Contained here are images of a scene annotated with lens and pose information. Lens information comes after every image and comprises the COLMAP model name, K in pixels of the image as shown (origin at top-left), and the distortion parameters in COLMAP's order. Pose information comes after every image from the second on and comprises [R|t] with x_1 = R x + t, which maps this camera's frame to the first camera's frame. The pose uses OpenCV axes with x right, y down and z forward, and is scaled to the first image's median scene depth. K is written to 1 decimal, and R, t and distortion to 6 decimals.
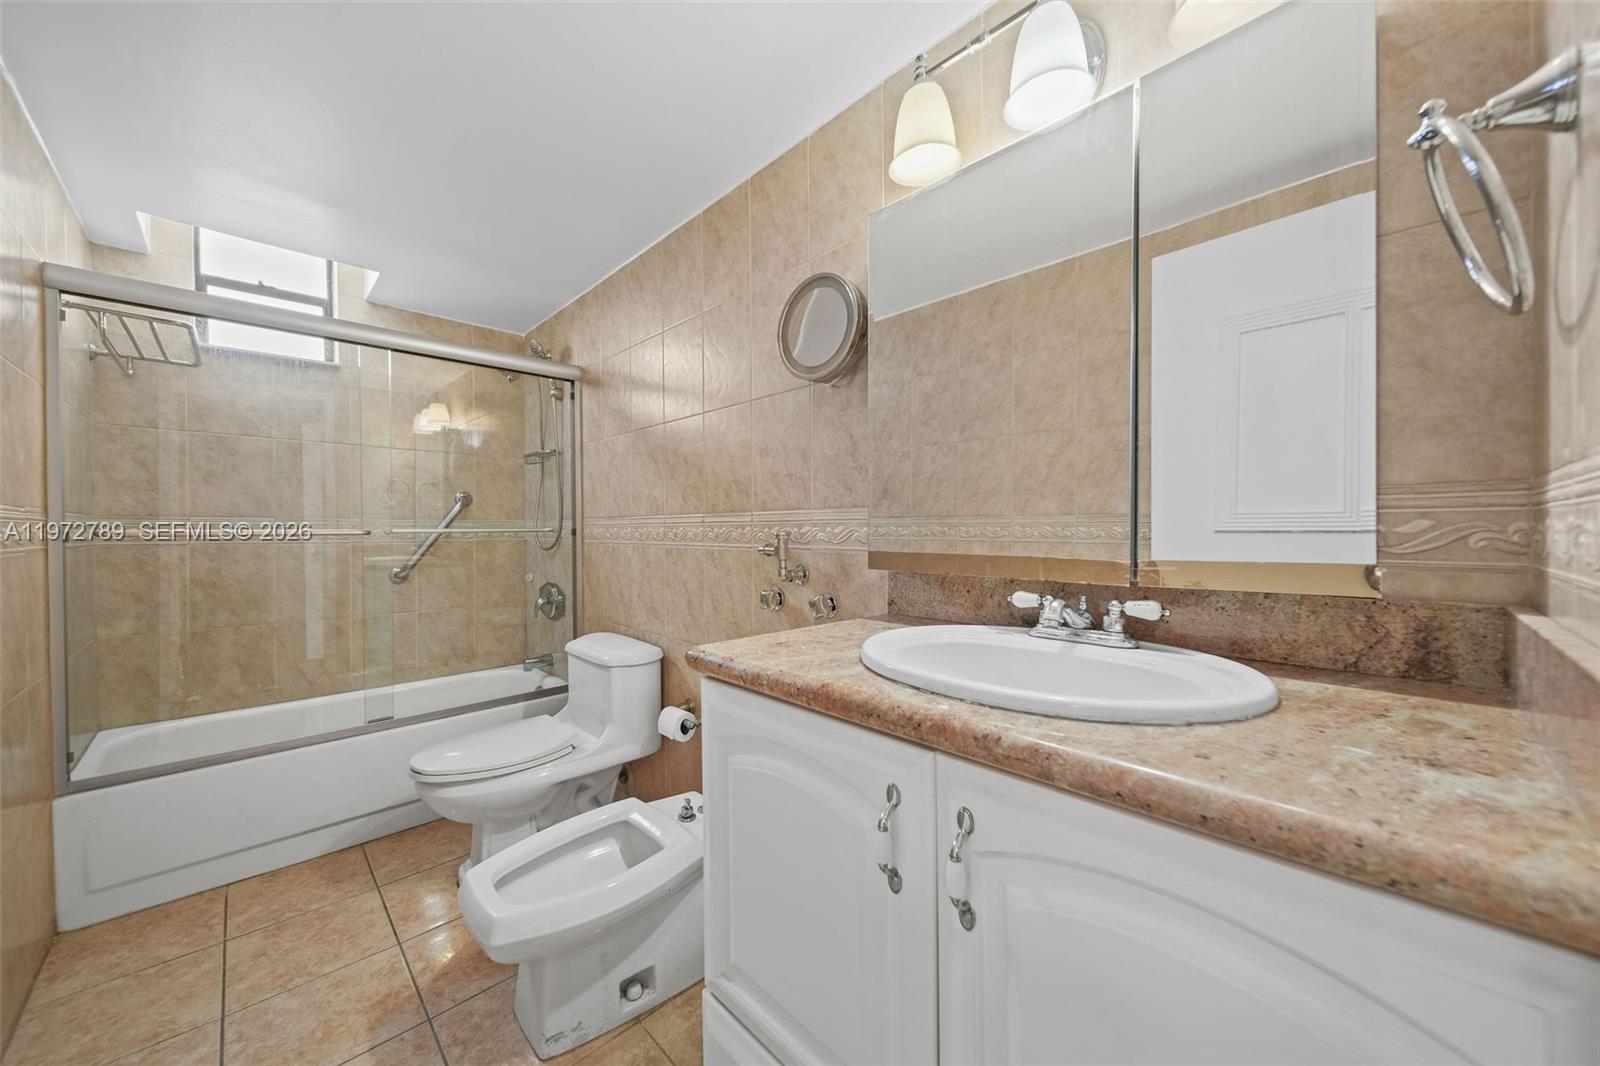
lens RADIAL K [[568.3, 0, 779.5], [0, 568.3, 529.6], [0, 0, 1]] dist [0.000050, 0.000002]
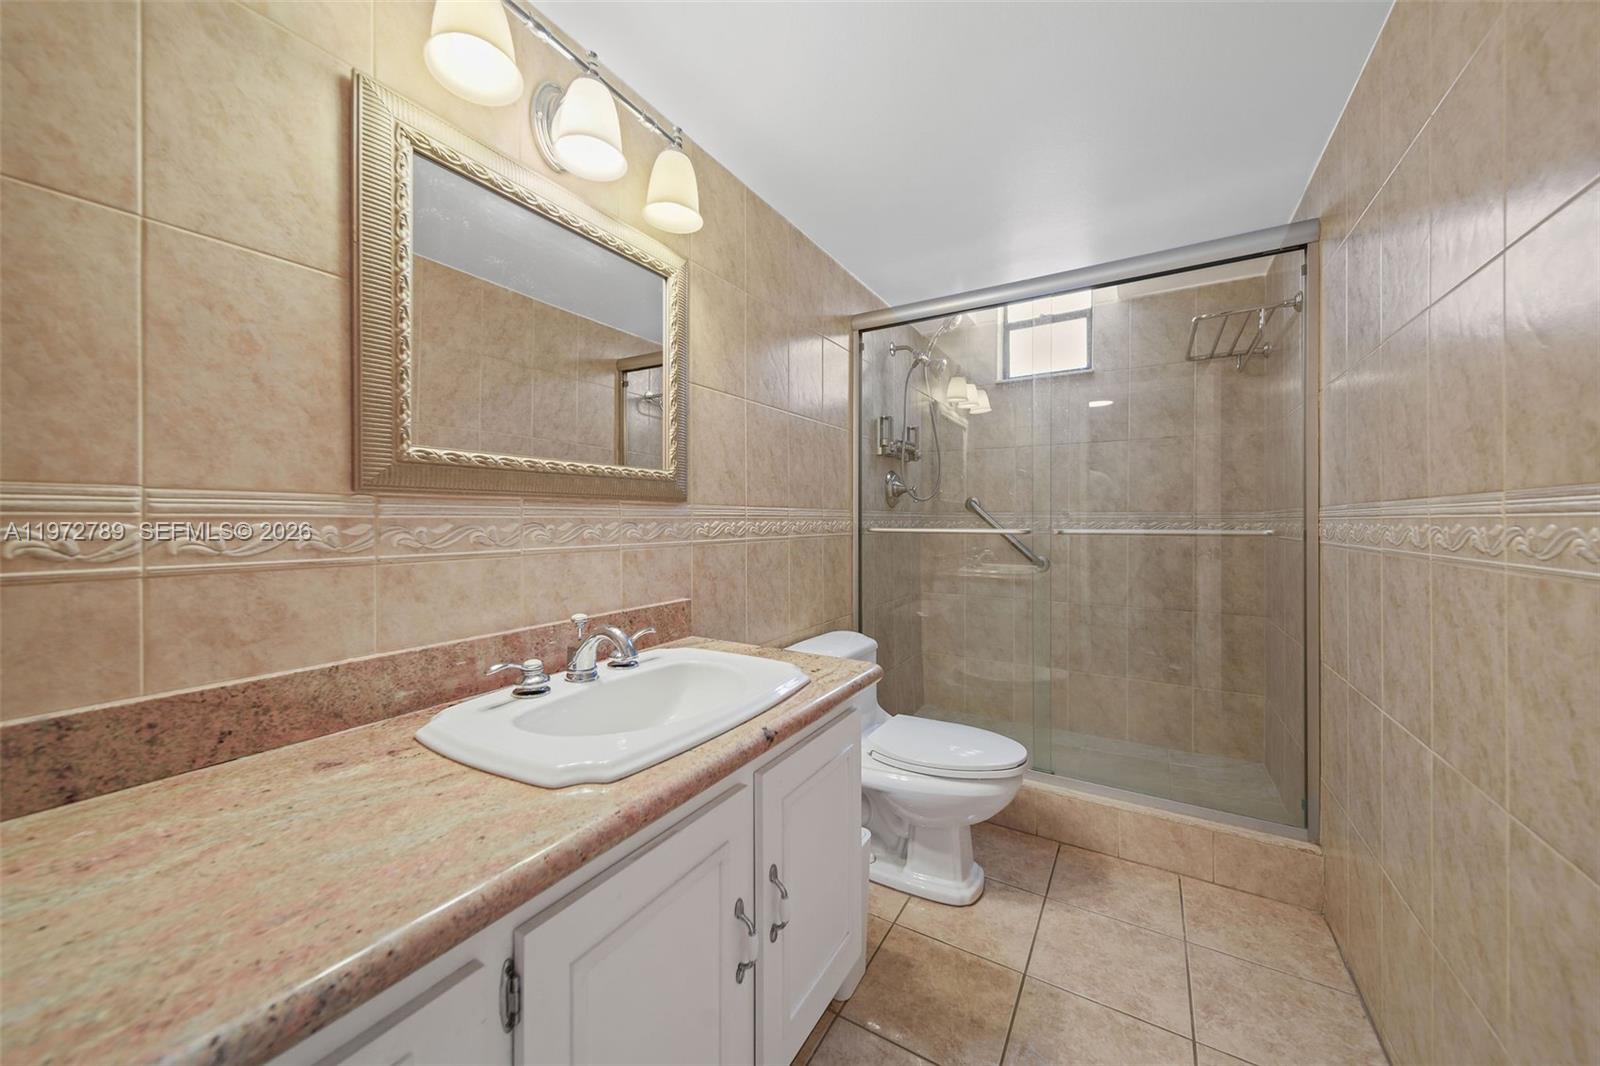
lens RADIAL K [[637.8, 0, 800.0], [0, 637.8, 533.0], [0, 0, 1]] dist [0.000809, 0.000070]
pose [[-0.220199, 0.001353, 0.975454, -0.546150], [0.004760, 0.999989, -0.000313, 0.009010], [-0.975443, 0.004574, -0.220203, 0.515341]]
